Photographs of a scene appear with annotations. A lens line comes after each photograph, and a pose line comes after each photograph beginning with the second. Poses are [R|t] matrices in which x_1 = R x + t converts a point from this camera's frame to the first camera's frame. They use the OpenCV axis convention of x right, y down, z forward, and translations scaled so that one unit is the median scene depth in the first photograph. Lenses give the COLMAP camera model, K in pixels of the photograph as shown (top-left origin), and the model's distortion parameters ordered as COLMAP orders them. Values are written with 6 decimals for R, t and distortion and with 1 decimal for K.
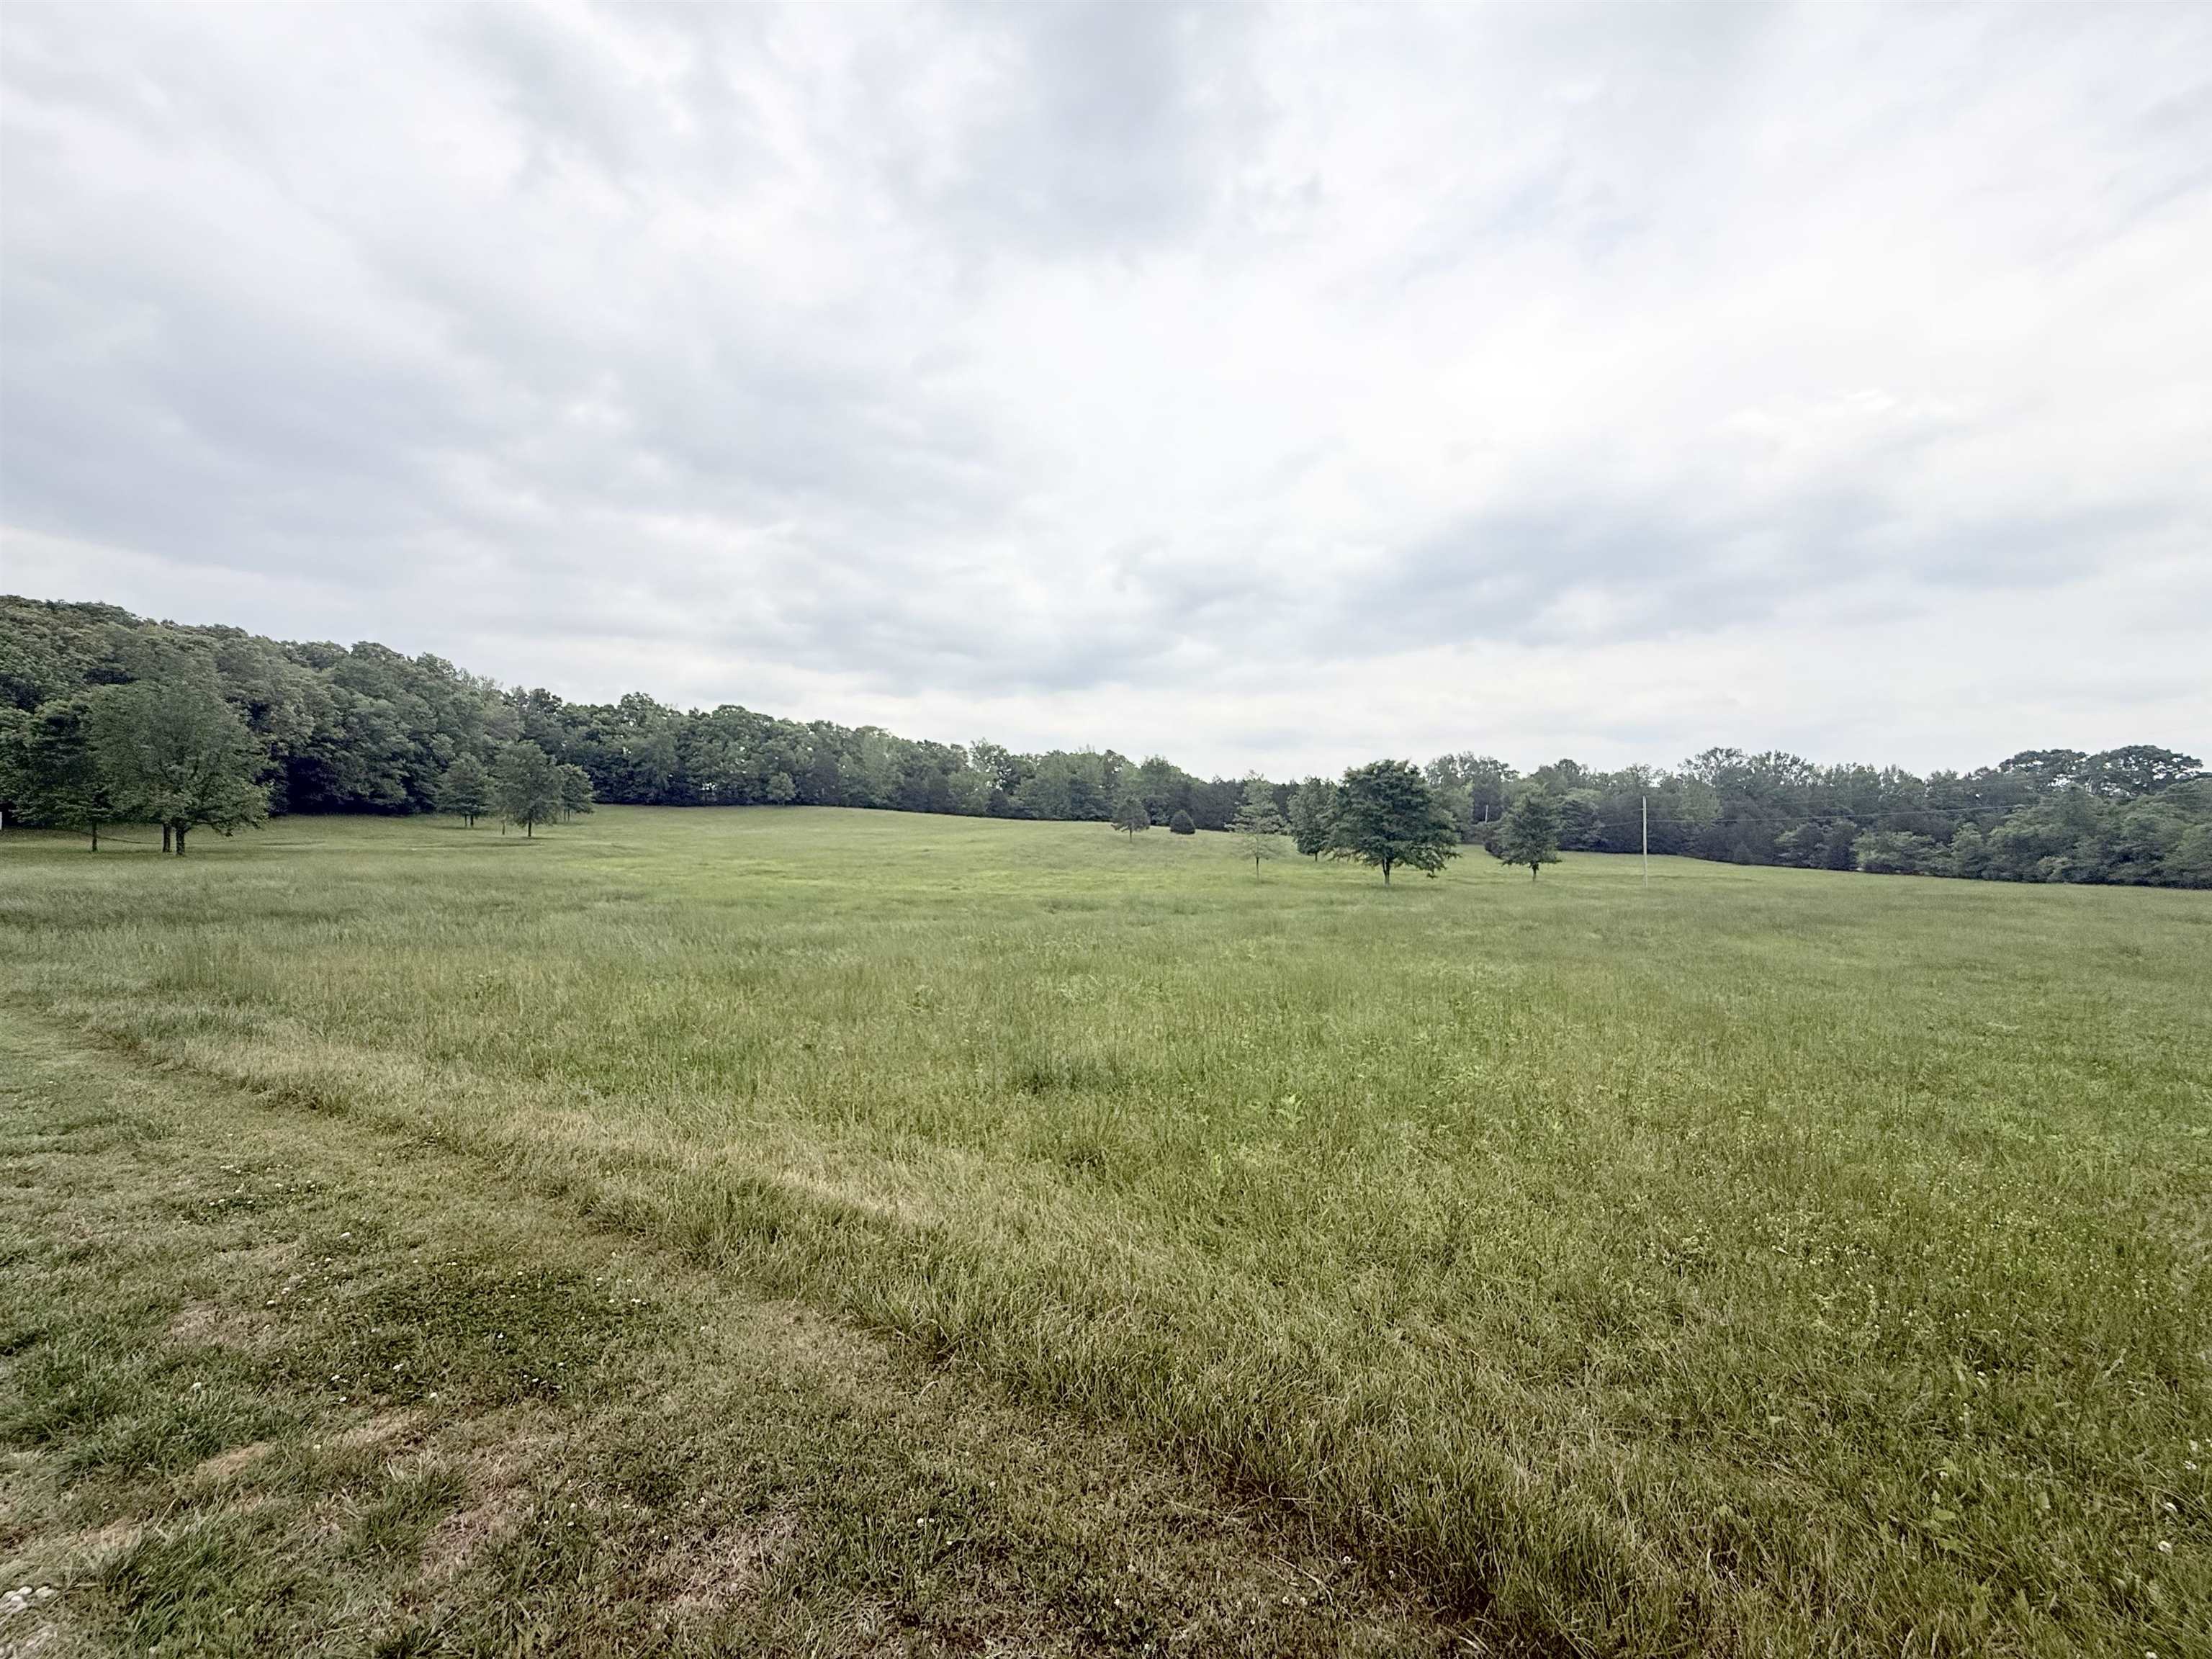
lens RADIAL K [[887.5, 0, 1106.4], [0, 887.5, 824.6], [0, 0, 1]] dist [0.000246, 0.000016]
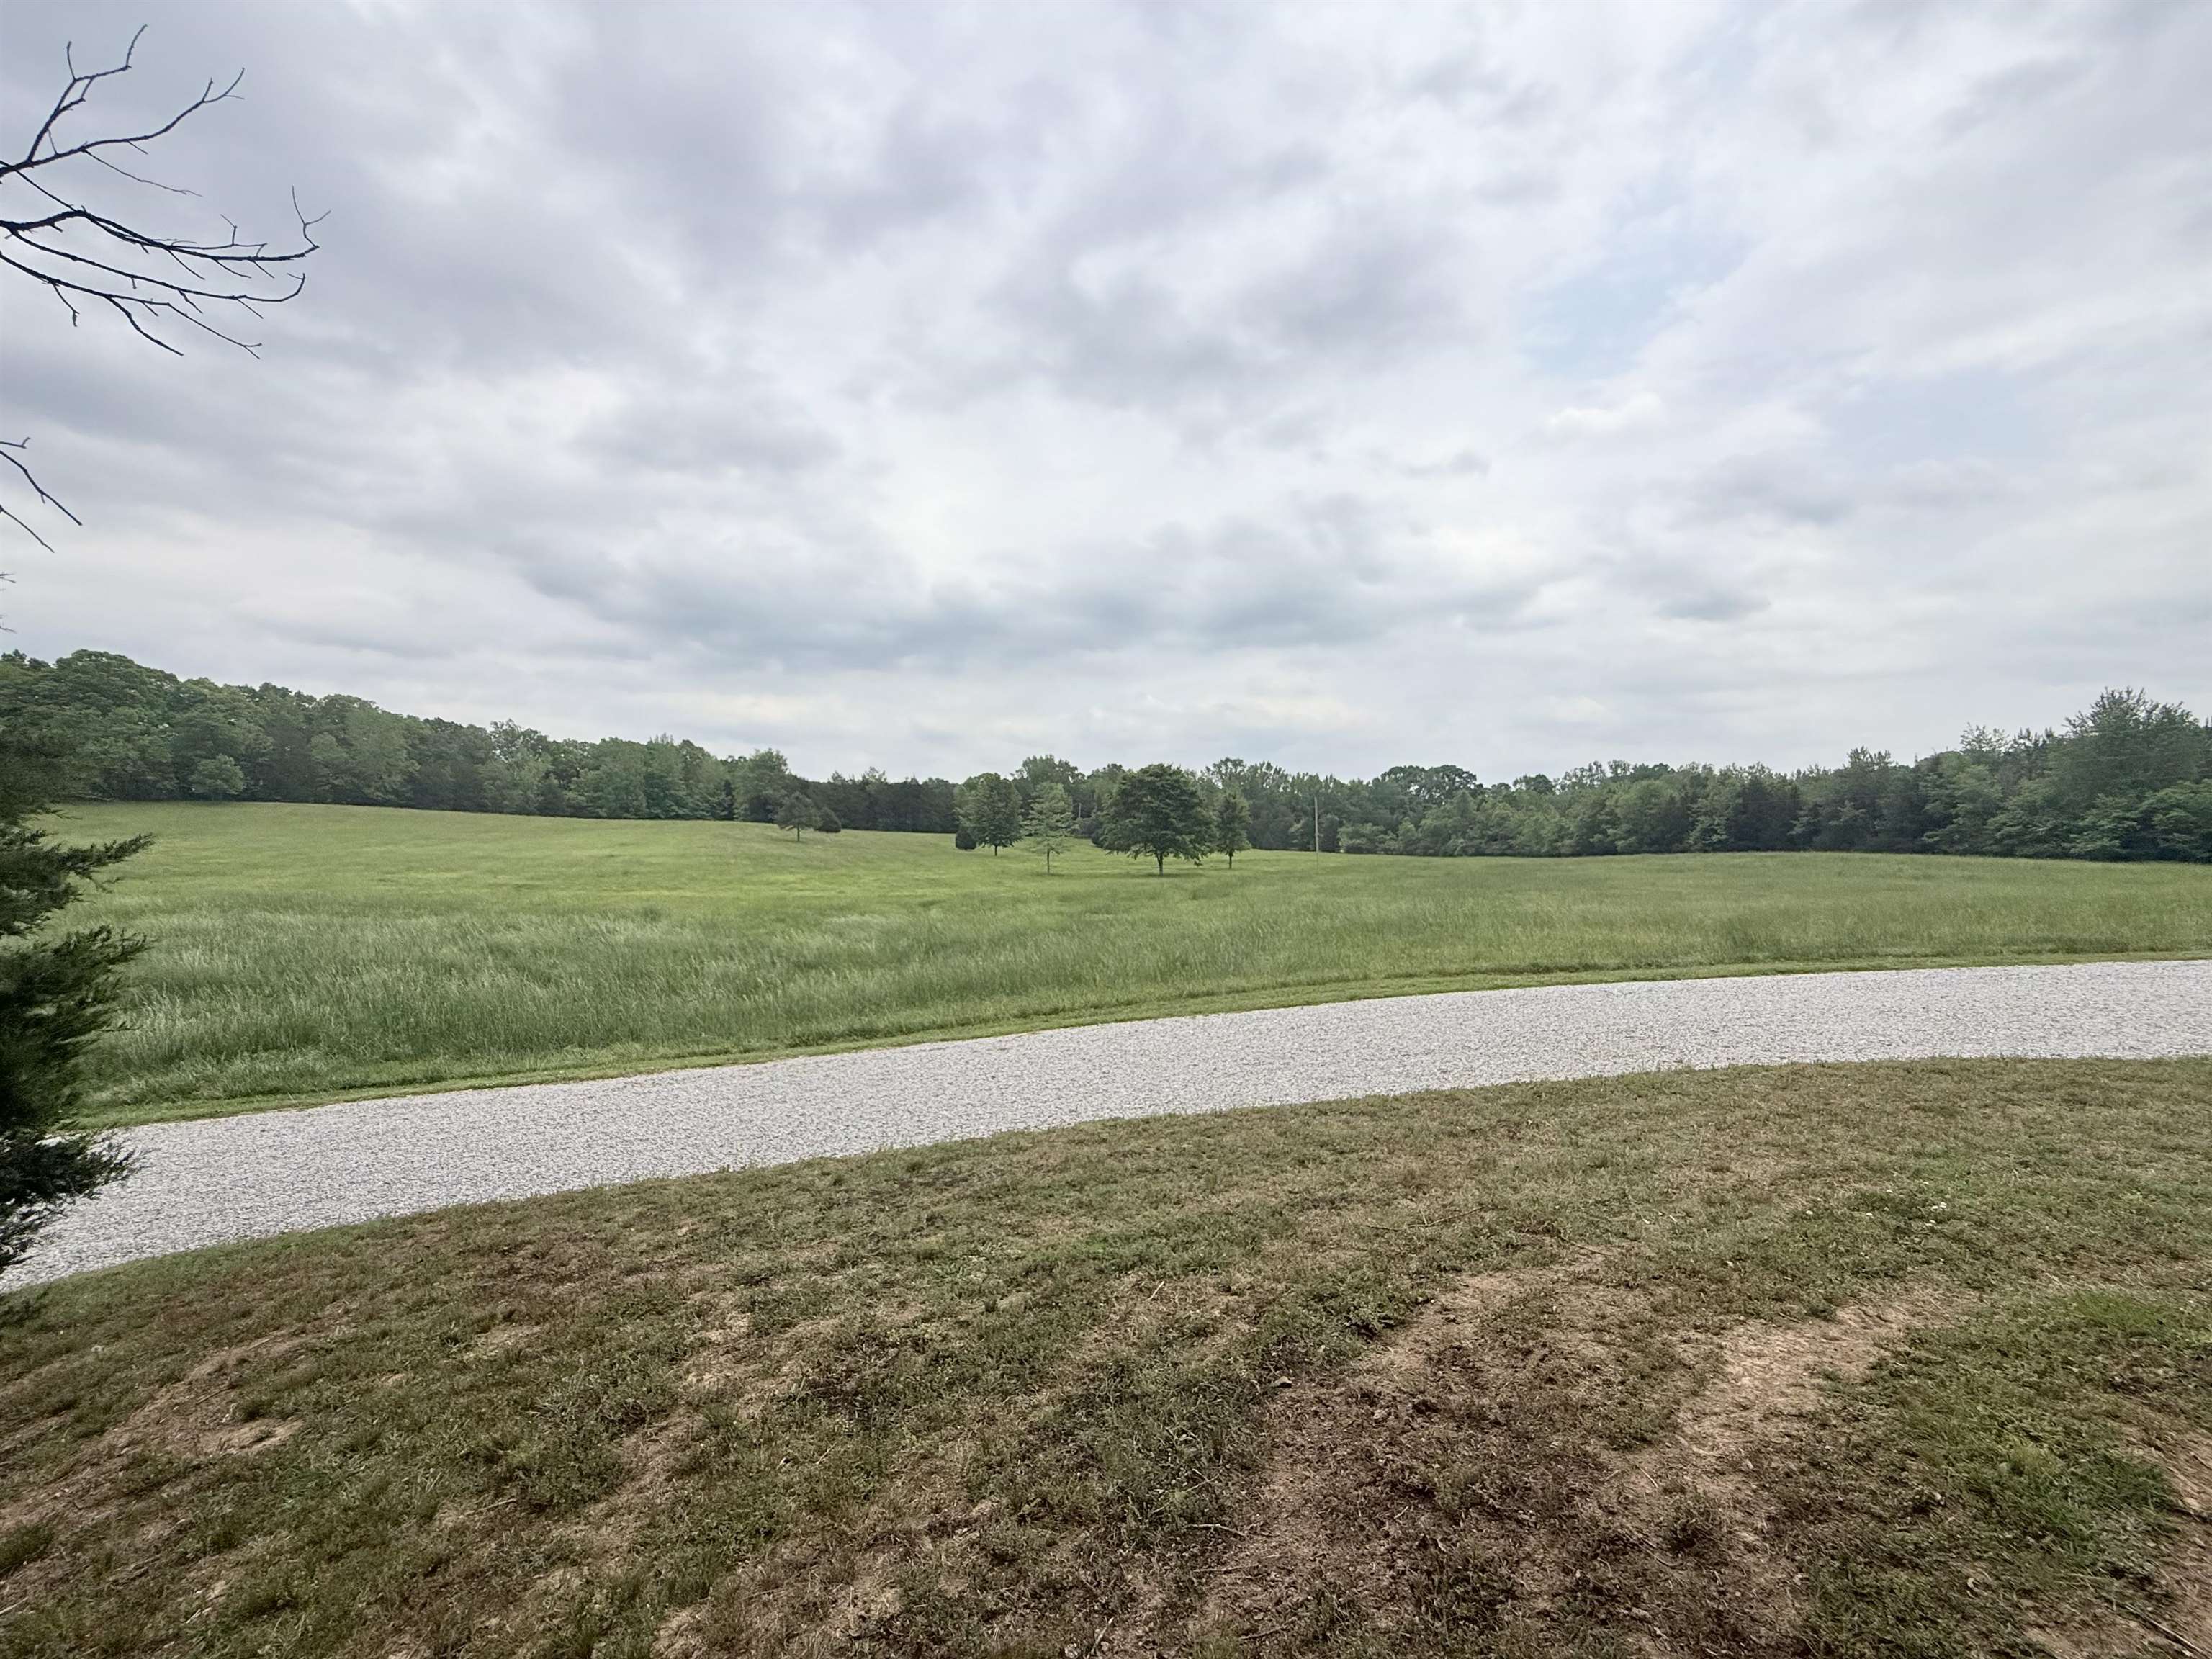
lens RADIAL K [[887.5, 0, 1107.4], [0, 887.5, 825.8], [0, 0, 1]] dist [0.000246, 0.000016]
pose [[0.855289, -0.010516, 0.518044, -0.121174], [0.008033, 0.999943, 0.007036, -0.000736], [-0.518089, -0.001856, 0.855325, 0.012525]]
